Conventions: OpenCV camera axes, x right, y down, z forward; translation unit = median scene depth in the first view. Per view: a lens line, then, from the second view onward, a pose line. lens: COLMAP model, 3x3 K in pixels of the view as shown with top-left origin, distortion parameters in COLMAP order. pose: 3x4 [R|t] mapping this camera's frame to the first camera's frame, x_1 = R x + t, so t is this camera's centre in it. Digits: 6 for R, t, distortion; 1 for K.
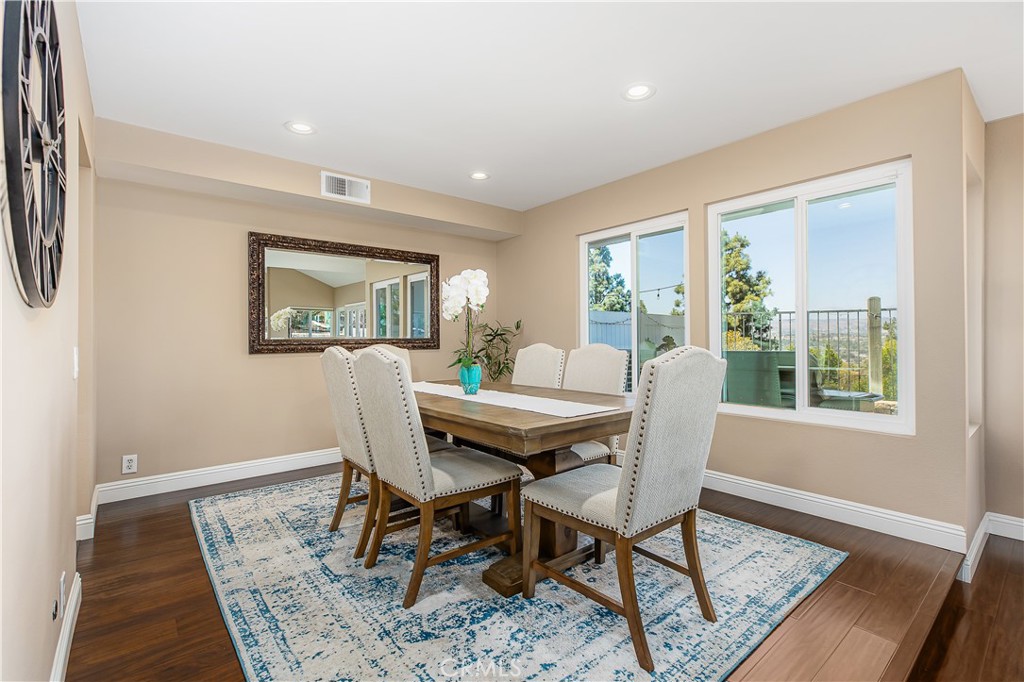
lens RADIAL K [[459.0, 0, 509.5], [0, 459.0, 330.3], [0, 0, 1]] dist [0.003804, -0.000080]
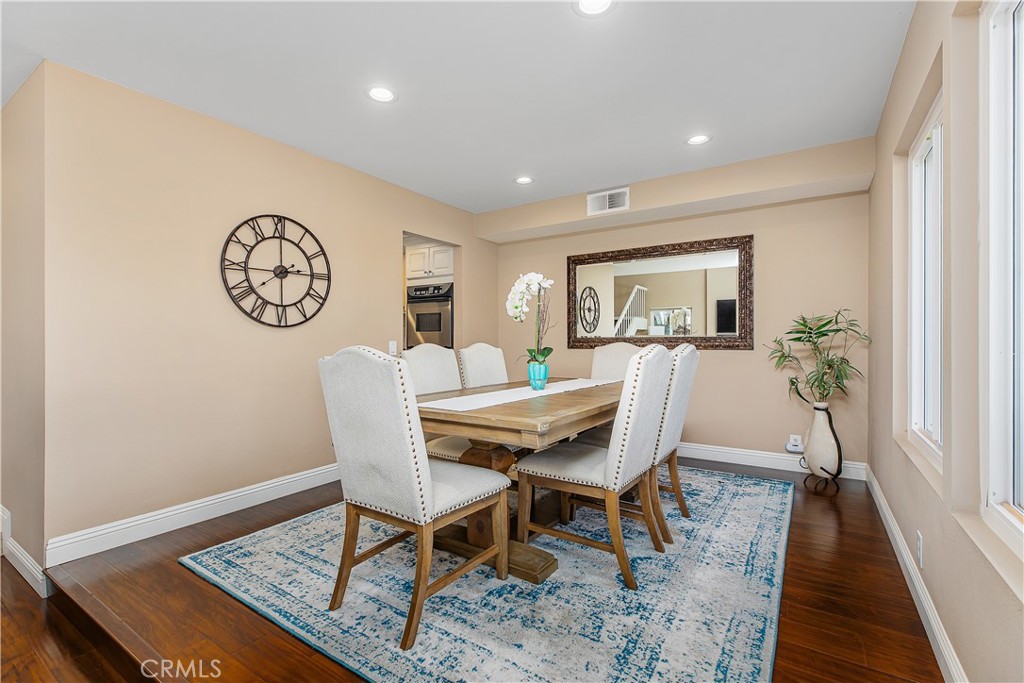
lens RADIAL K [[456.0, 0, 508.7], [0, 456.0, 338.1], [0, 0, 1]] dist [0.001456, 0.000022]
pose [[0.293704, 0.004804, -0.955884, 0.777909], [0.019163, 0.999757, 0.010912, 0.004453], [0.955704, -0.021523, 0.293540, 0.536529]]
